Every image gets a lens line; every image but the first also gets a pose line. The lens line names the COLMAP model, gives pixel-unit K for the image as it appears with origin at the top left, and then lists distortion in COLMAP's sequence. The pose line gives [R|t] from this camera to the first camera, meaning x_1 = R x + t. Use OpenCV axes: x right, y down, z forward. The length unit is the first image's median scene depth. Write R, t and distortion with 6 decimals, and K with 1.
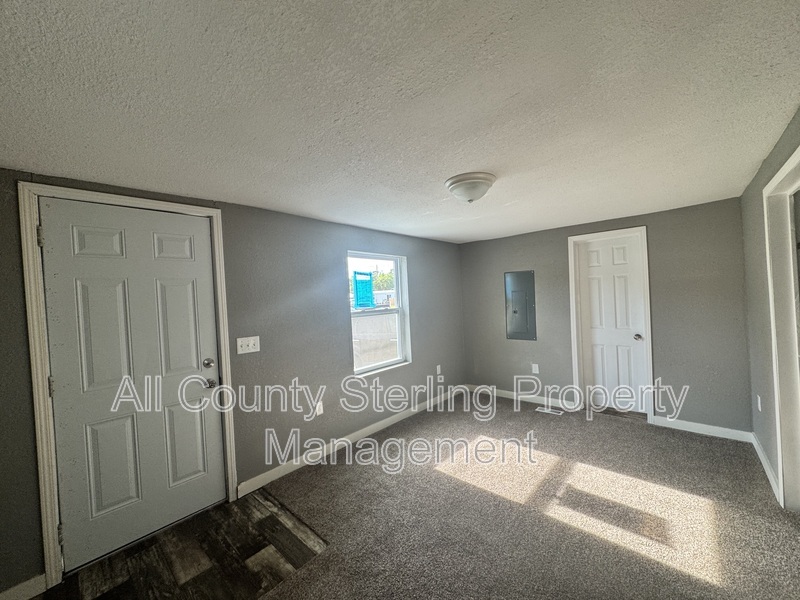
lens RADIAL K [[317.8, 0, 398.4], [0, 317.8, 300.5], [0, 0, 1]] dist [-0.003475, -0.000217]
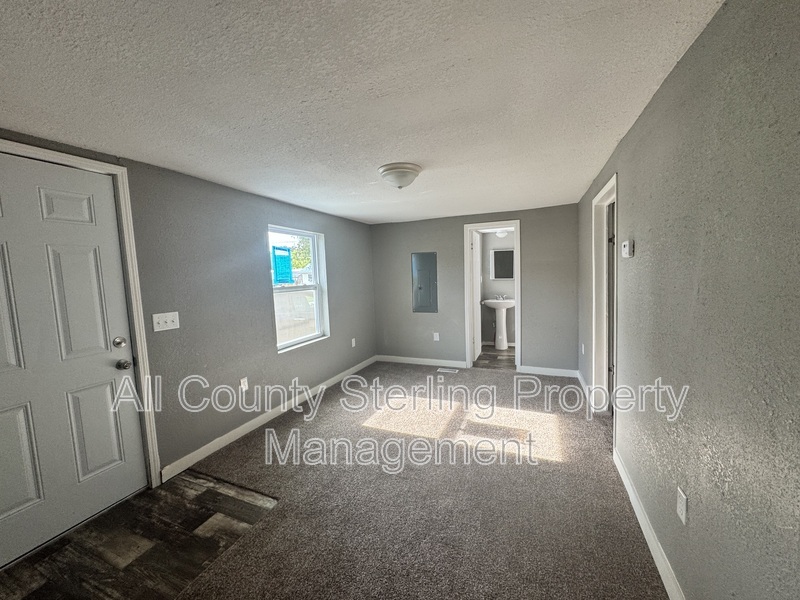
lens RADIAL K [[317.8, 0, 399.3], [0, 317.8, 300.7], [0, 0, 1]] dist [-0.003475, -0.000217]
pose [[0.944087, -0.014880, 0.329360, -0.146208], [-0.005337, 0.998160, 0.060392, 0.022332], [-0.329653, -0.058773, 0.942271, -0.091241]]
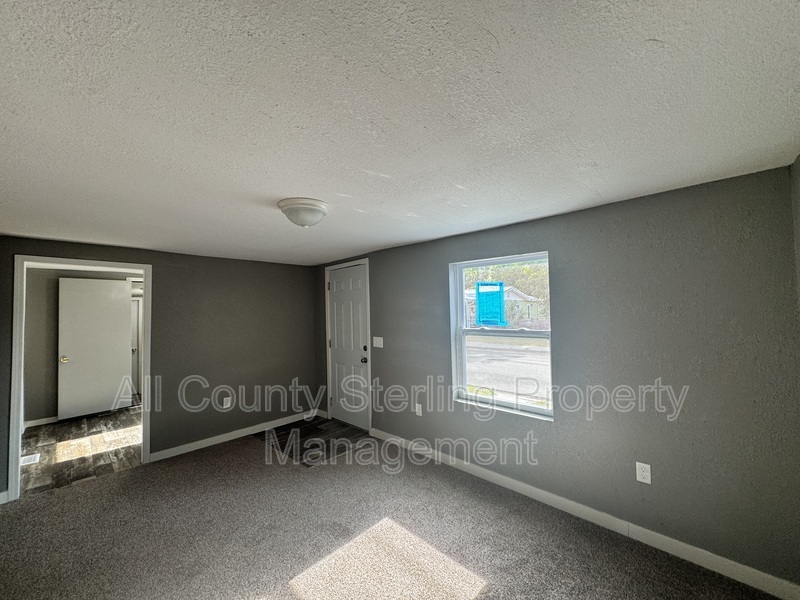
lens RADIAL K [[317.8, 0, 406.7], [0, 317.8, 302.0], [0, 0, 1]] dist [-0.003475, -0.000217]
pose [[-0.015236, 0.022164, -0.999638, 1.123093], [0.011207, 0.999695, 0.021994, -0.091544], [0.999821, -0.010868, -0.015480, 1.247790]]
